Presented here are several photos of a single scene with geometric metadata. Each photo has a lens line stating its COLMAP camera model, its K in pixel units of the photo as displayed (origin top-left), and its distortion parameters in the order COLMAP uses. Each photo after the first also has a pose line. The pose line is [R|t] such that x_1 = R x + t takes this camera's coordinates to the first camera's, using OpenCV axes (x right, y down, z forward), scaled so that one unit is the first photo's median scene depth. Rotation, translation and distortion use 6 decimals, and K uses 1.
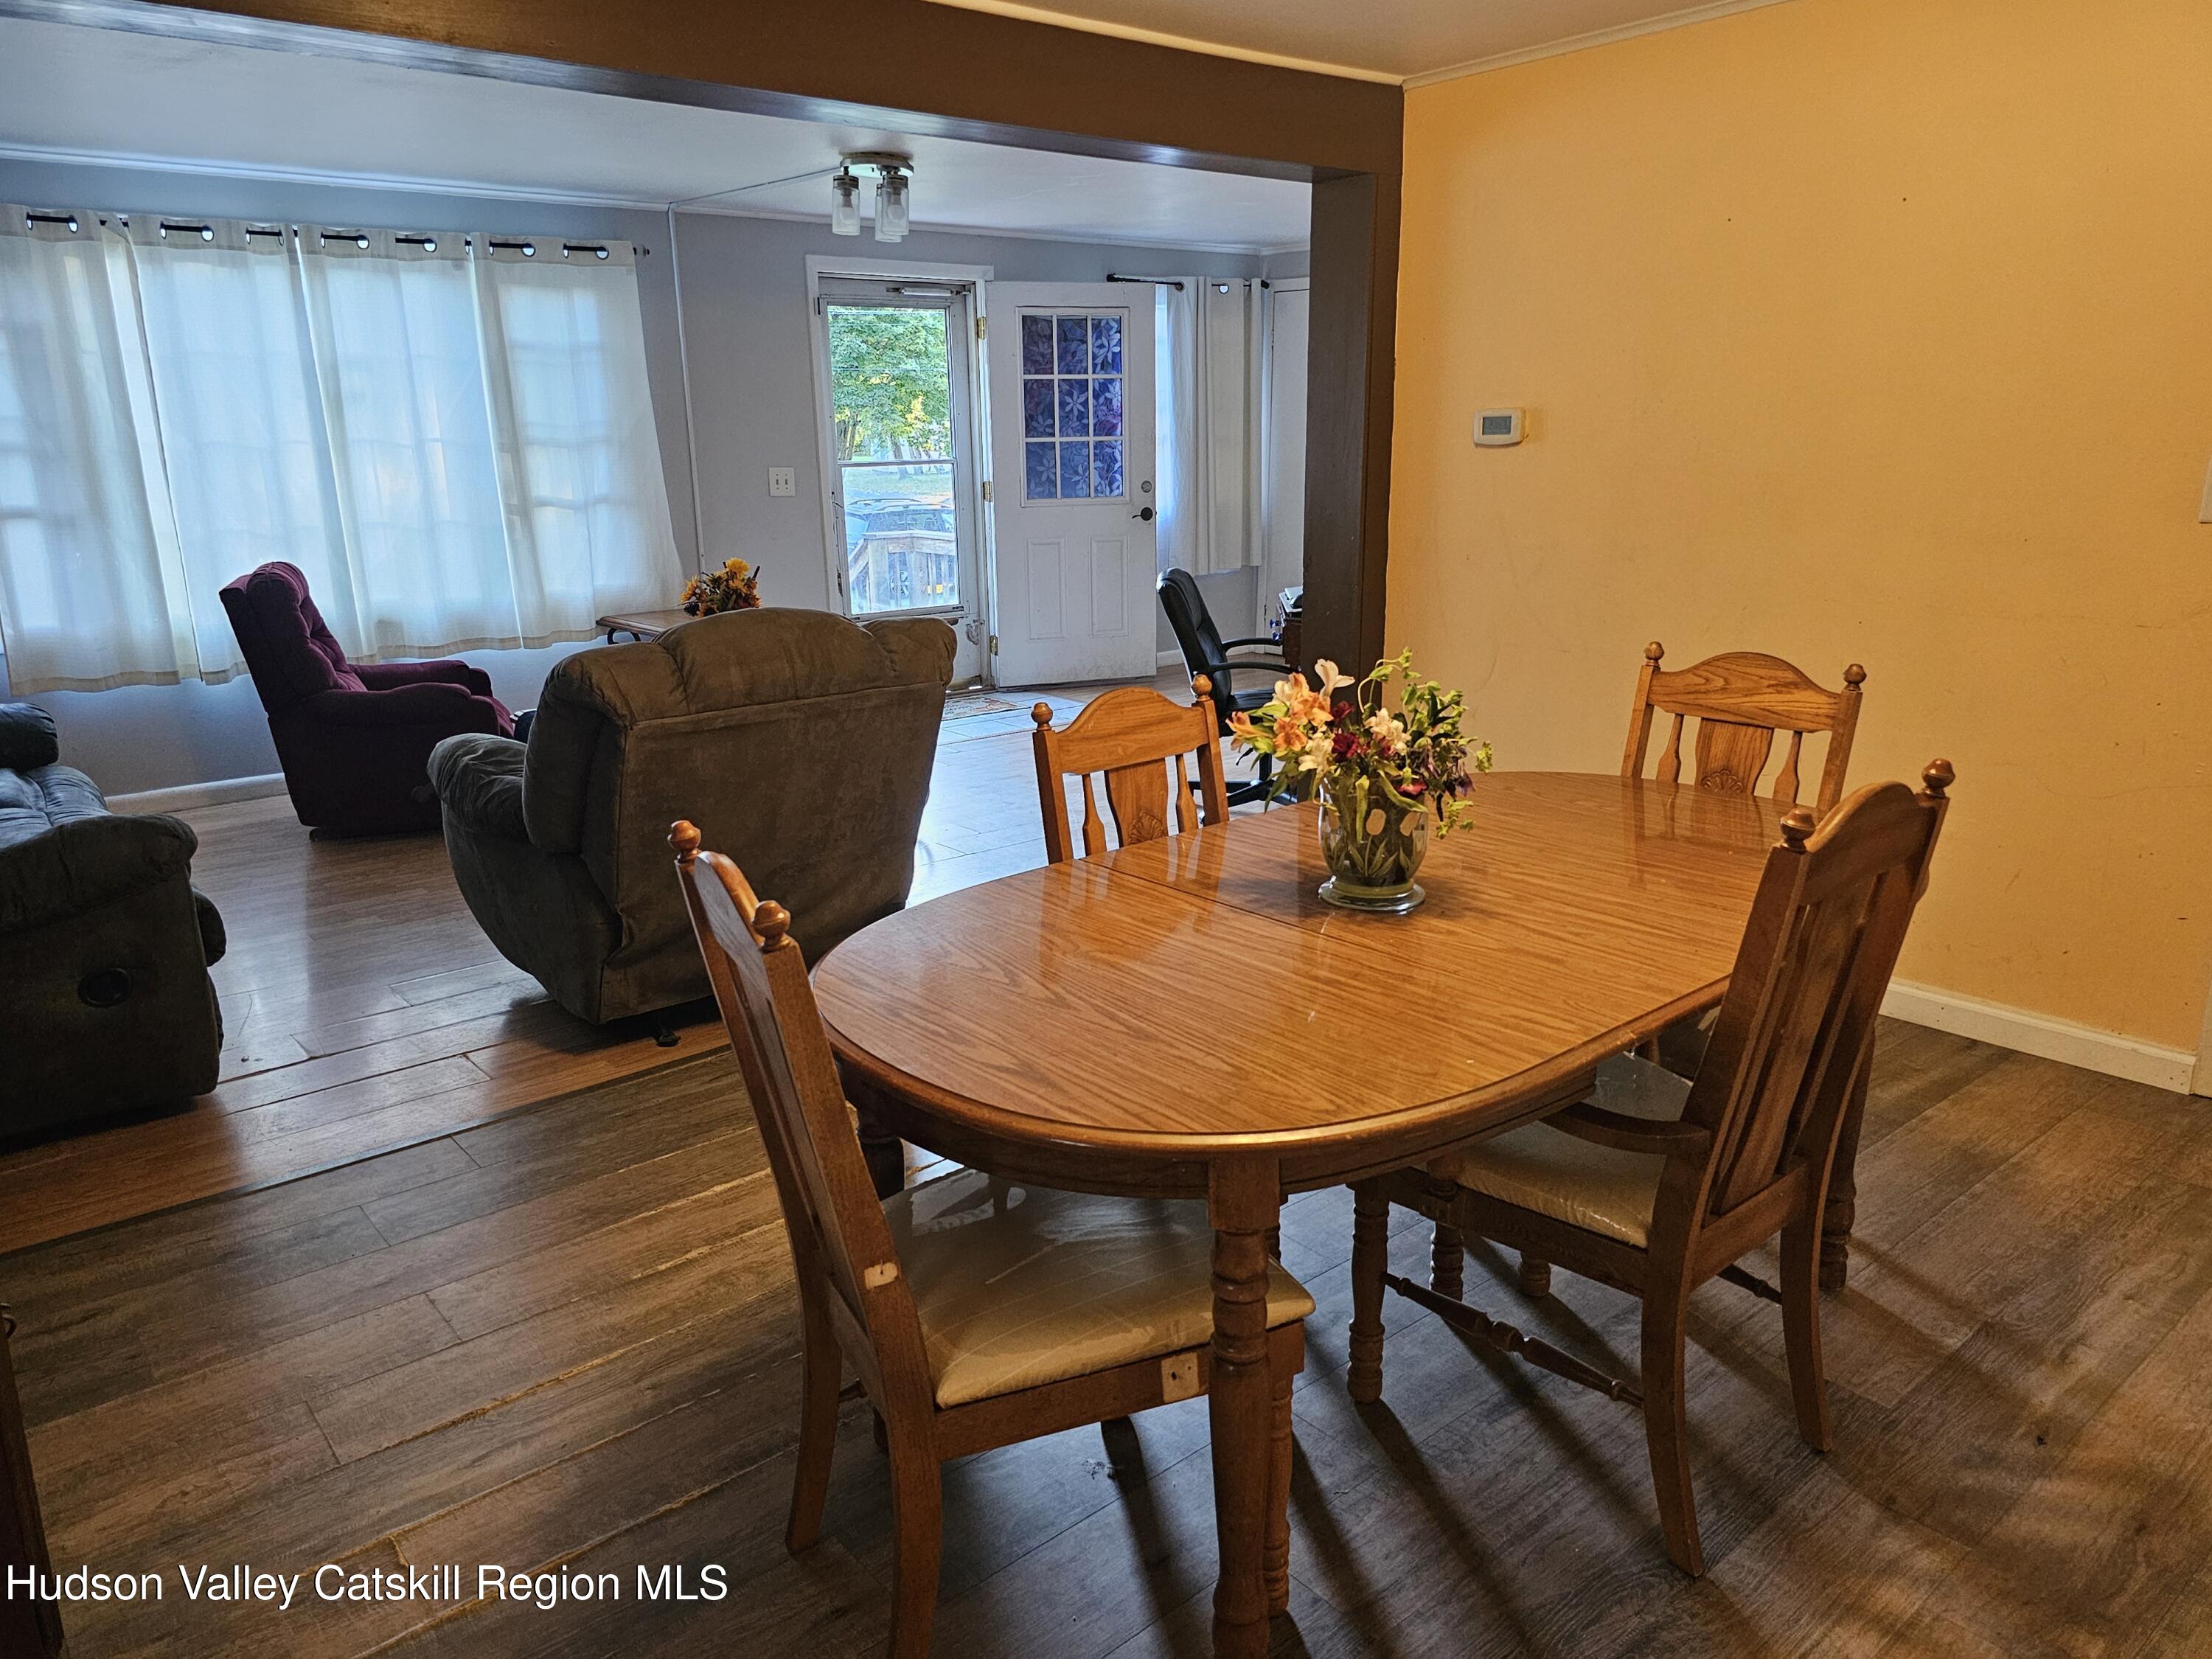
lens RADIAL K [[1515.9, 0, 1109.6], [0, 1515.9, 836.9], [0, 0, 1]] dist [0.001547, 0.000238]
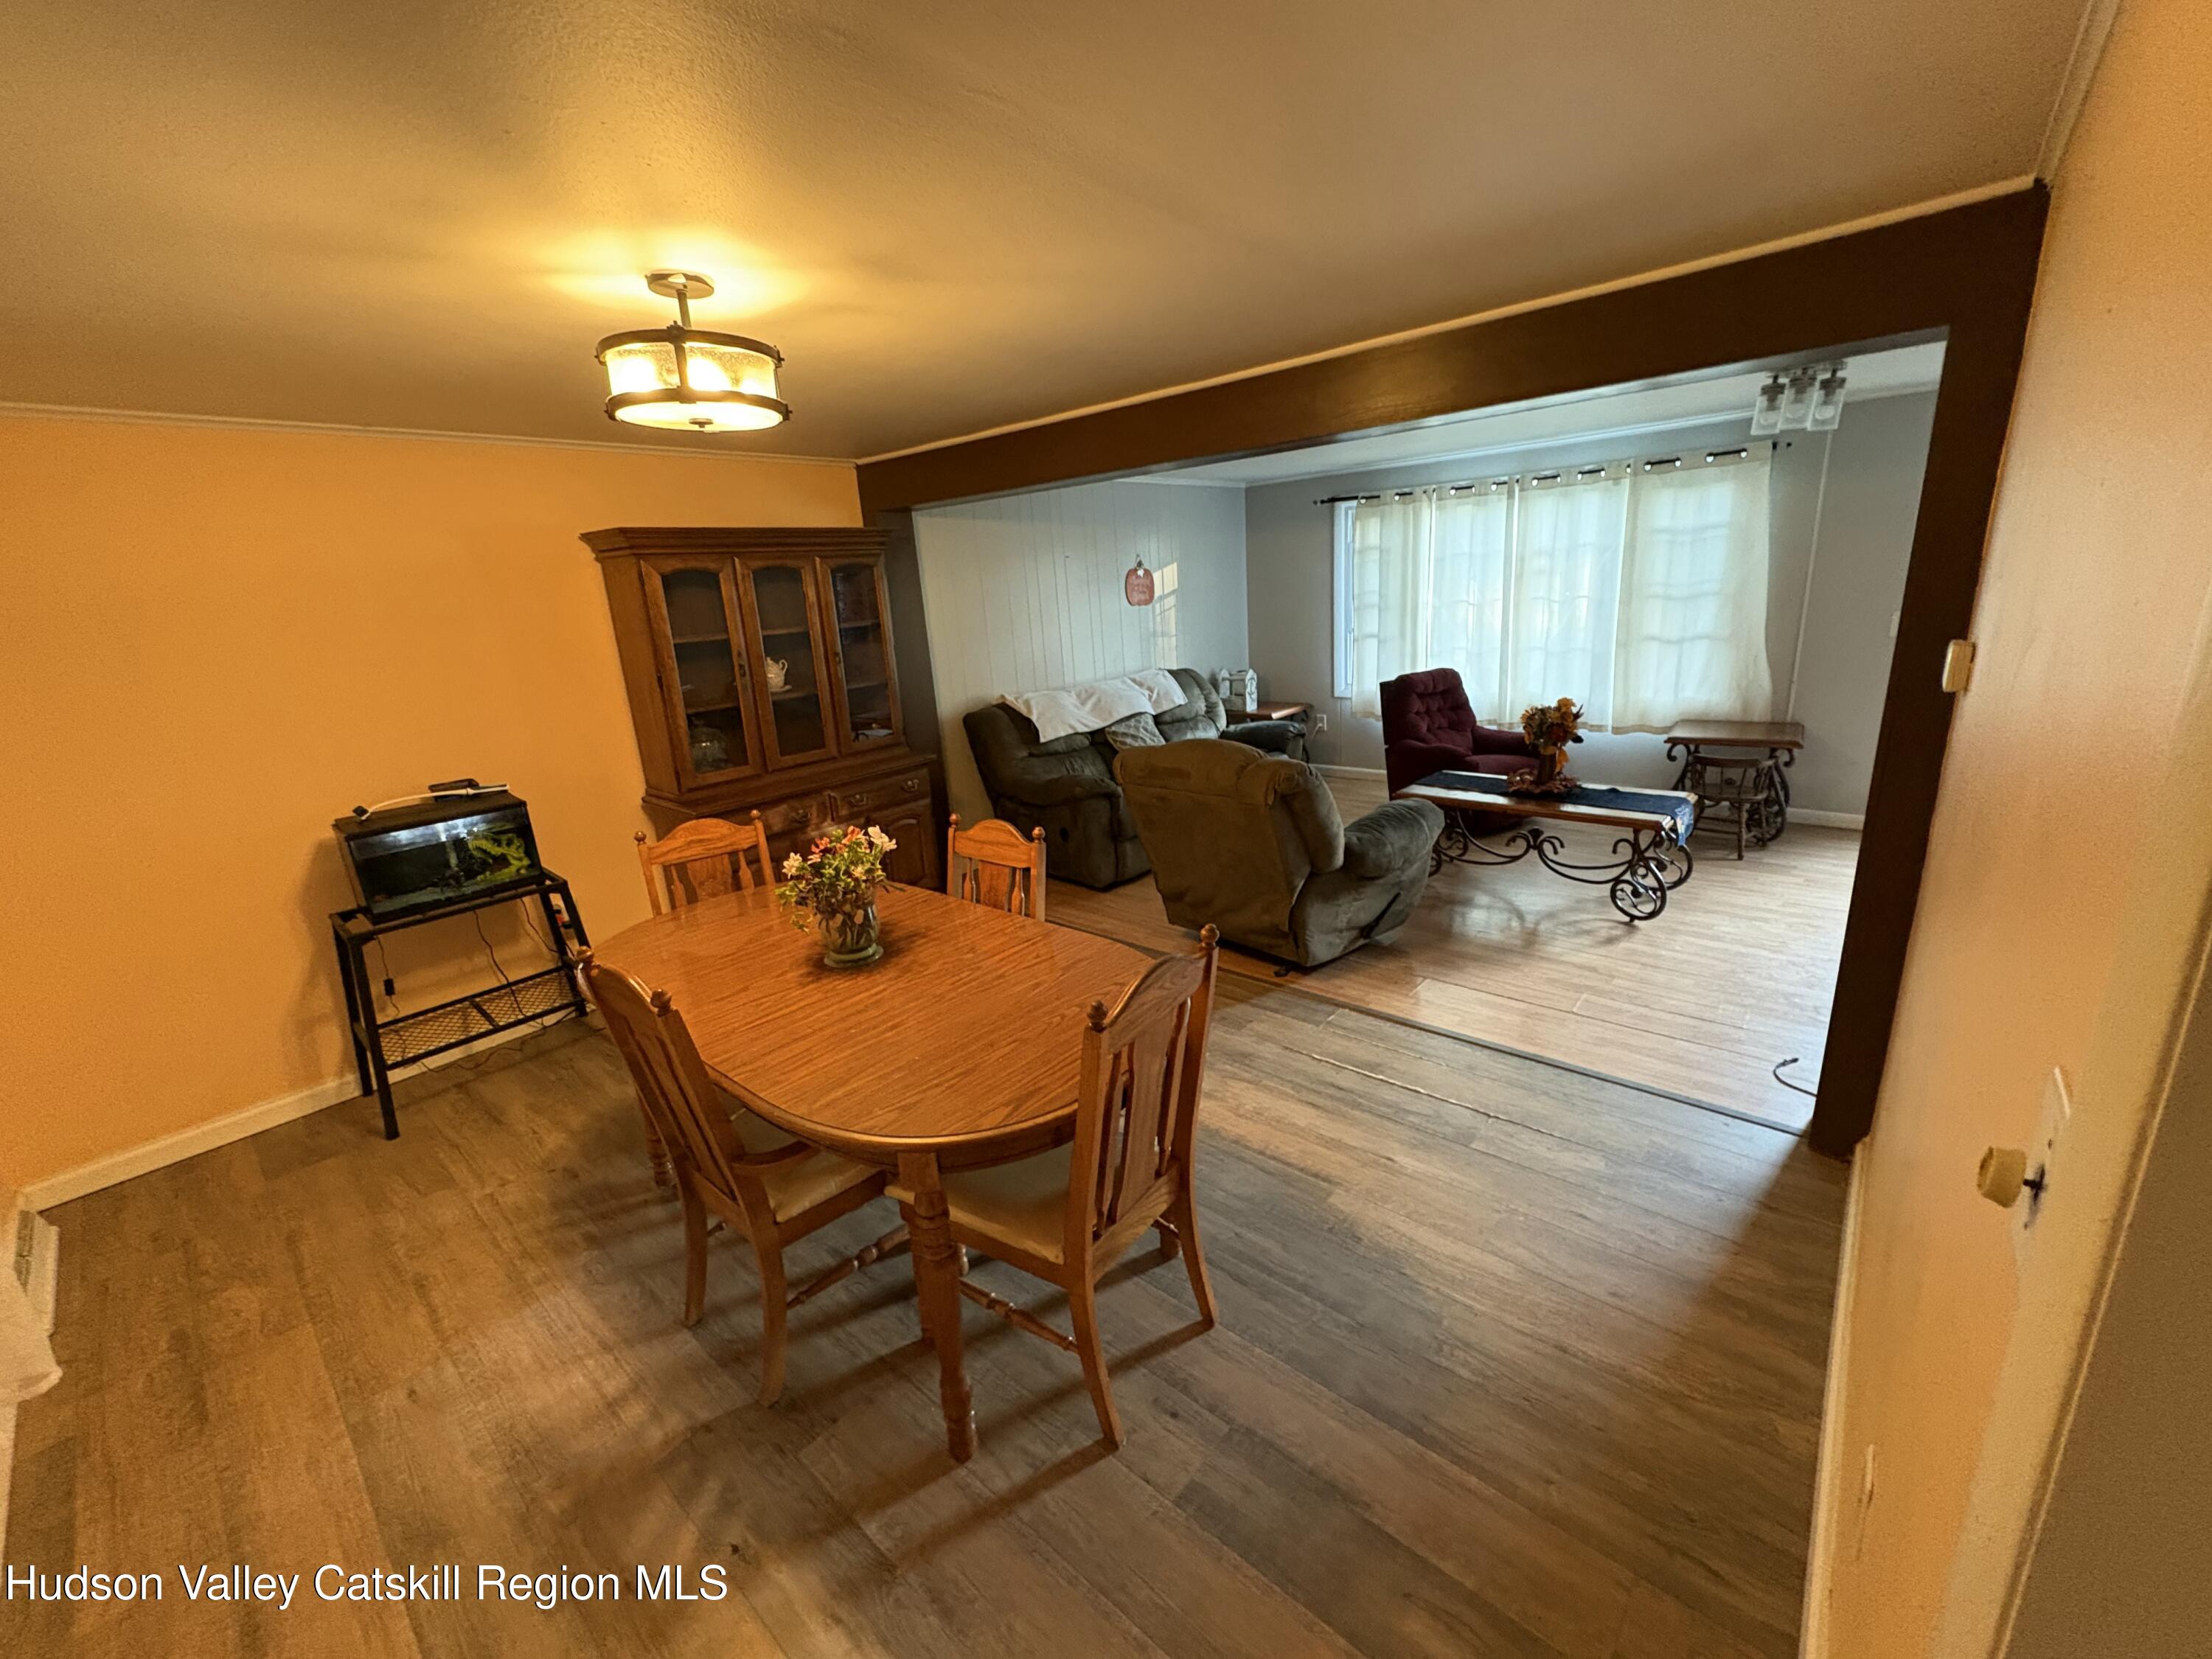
lens RADIAL K [[880.8, 0, 1110.5], [0, 880.8, 825.5], [0, 0, 1]] dist [0.000268, -0.000009]
pose [[0.160158, 0.261979, -0.951692, 0.456946], [-0.198405, 0.953004, 0.228951, -0.158783], [0.966946, 0.152152, 0.204609, 0.399067]]
